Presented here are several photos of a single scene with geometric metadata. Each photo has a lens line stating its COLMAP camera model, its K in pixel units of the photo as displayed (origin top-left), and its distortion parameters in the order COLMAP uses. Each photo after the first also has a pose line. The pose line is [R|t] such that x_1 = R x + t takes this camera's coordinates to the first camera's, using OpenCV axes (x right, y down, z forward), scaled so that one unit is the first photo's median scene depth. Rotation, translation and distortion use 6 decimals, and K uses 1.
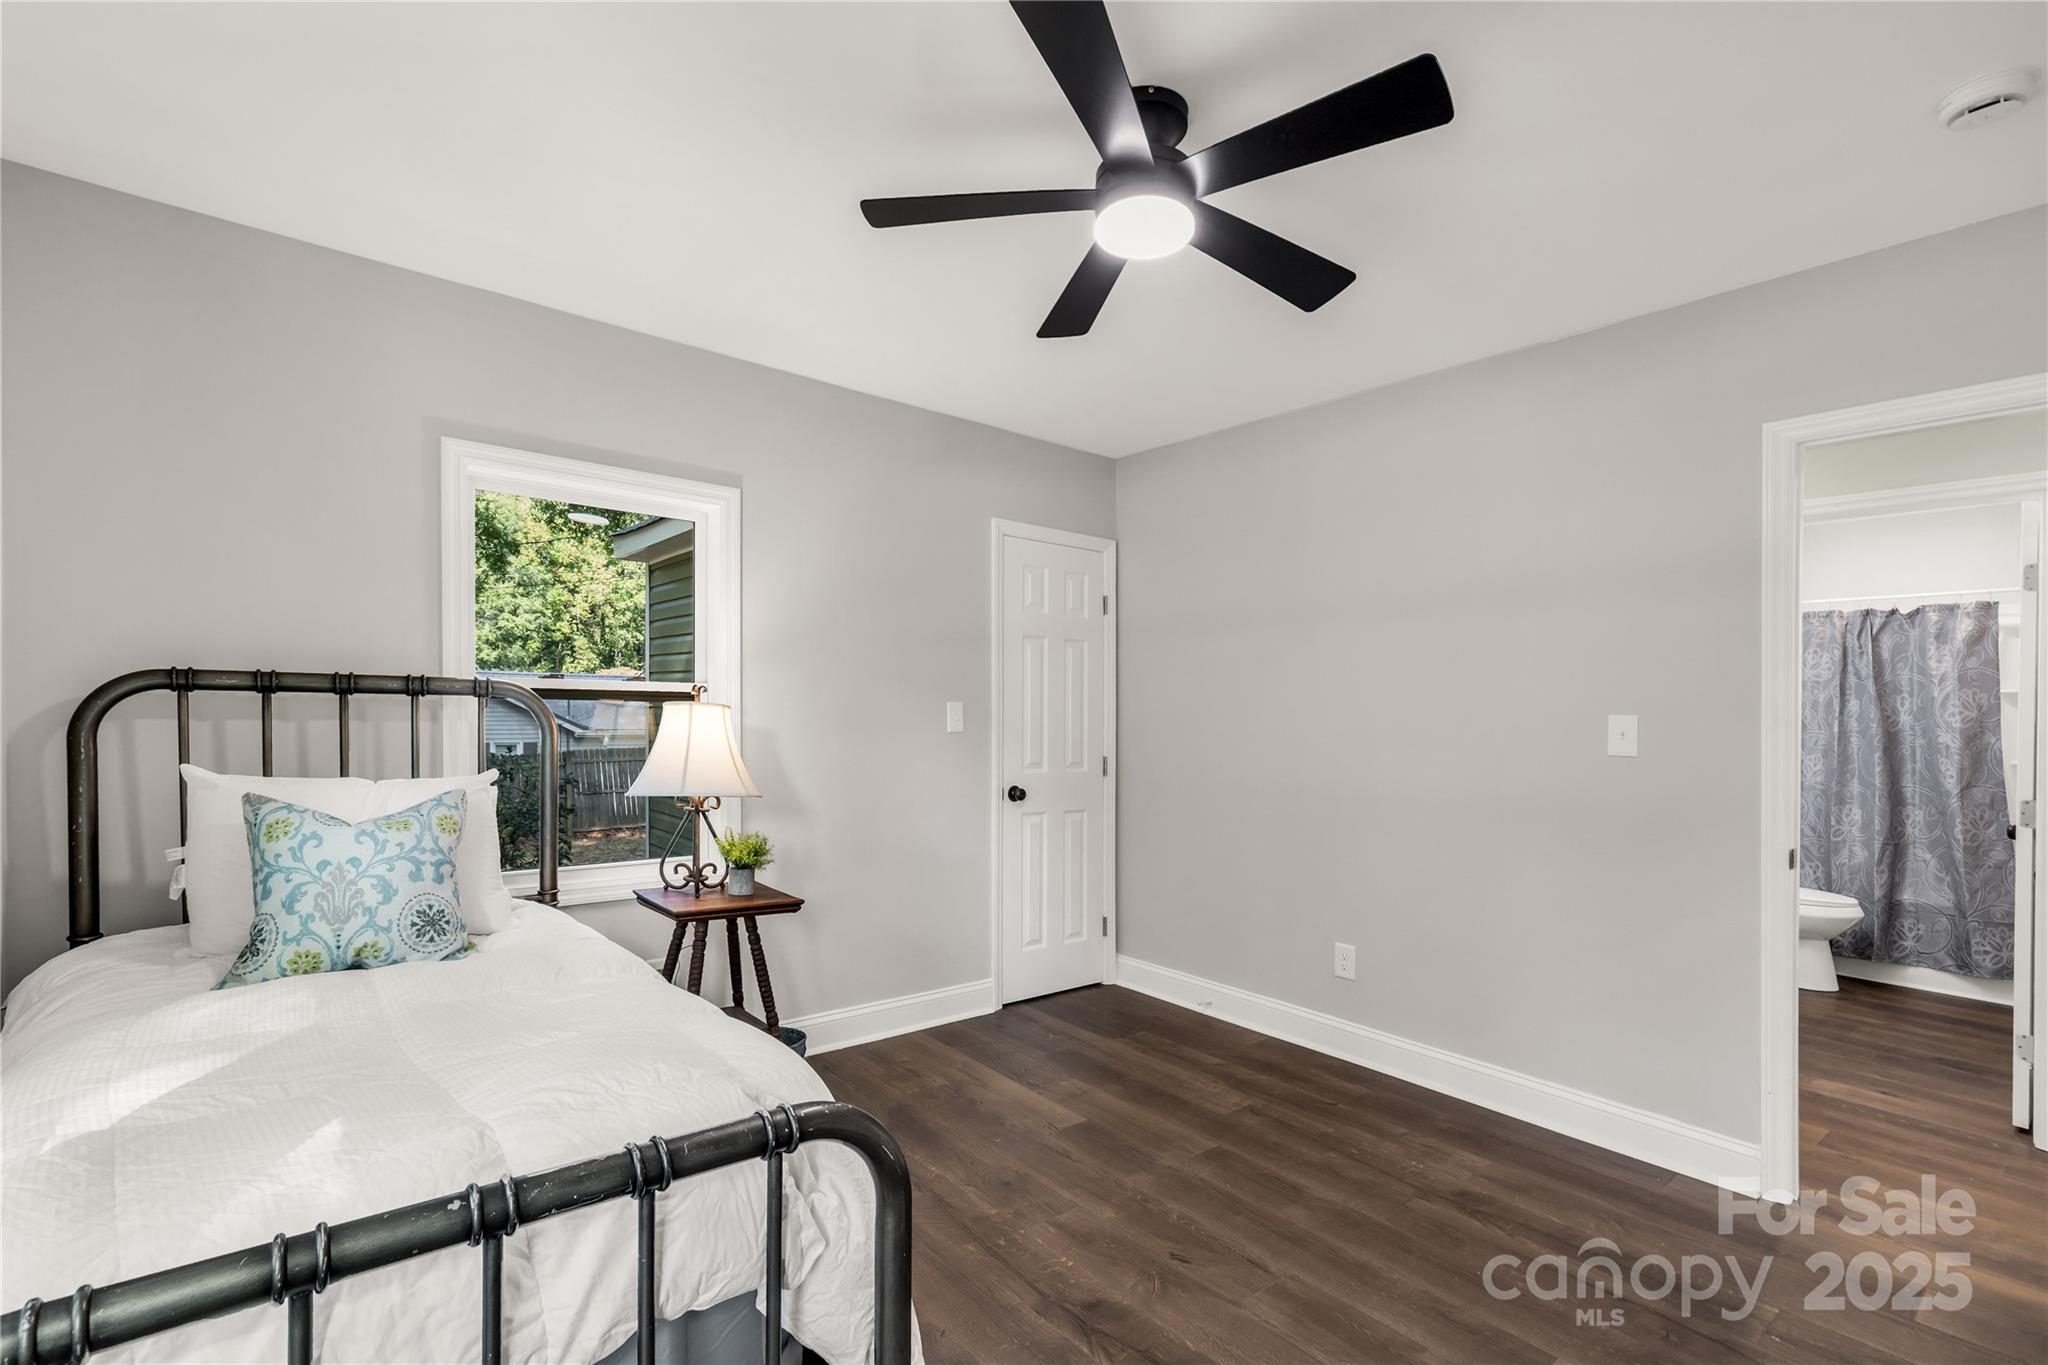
lens RADIAL K [[933.8, 0, 1013.5], [0, 933.8, 707.1], [0, 0, 1]] dist [0.001711, 0.000160]
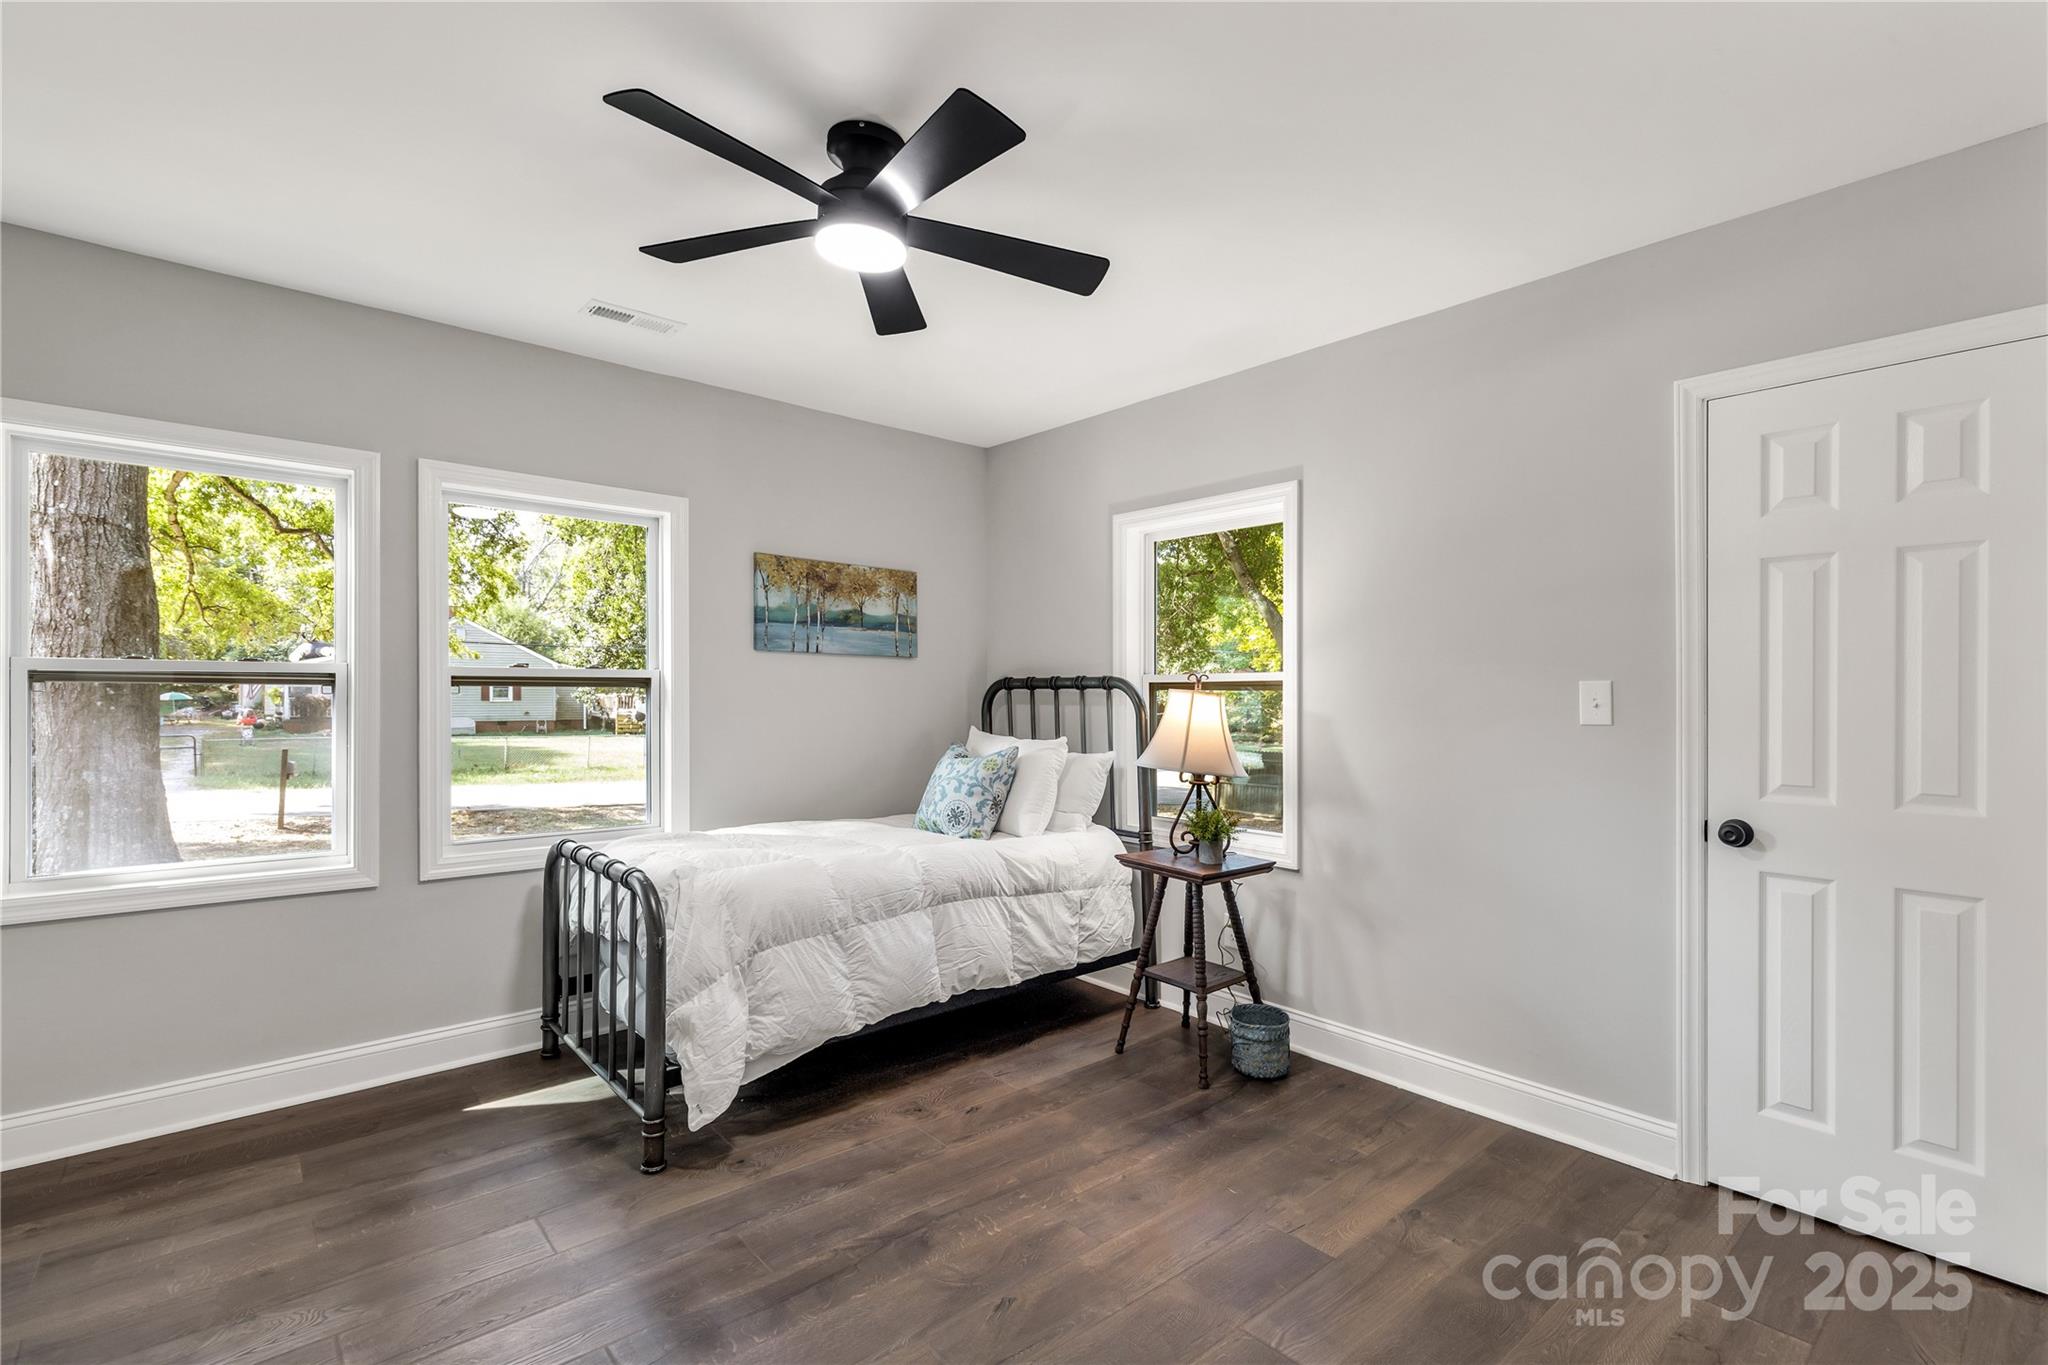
lens RADIAL K [[933.8, 0, 1013.5], [0, 933.8, 707.1], [0, 0, 1]] dist [0.001711, 0.000160]
pose [[0.026017, -0.010475, -0.999607, 0.797764], [-0.002371, 0.999942, -0.010540, 0.029699], [0.999659, 0.002644, 0.025991, 0.741745]]
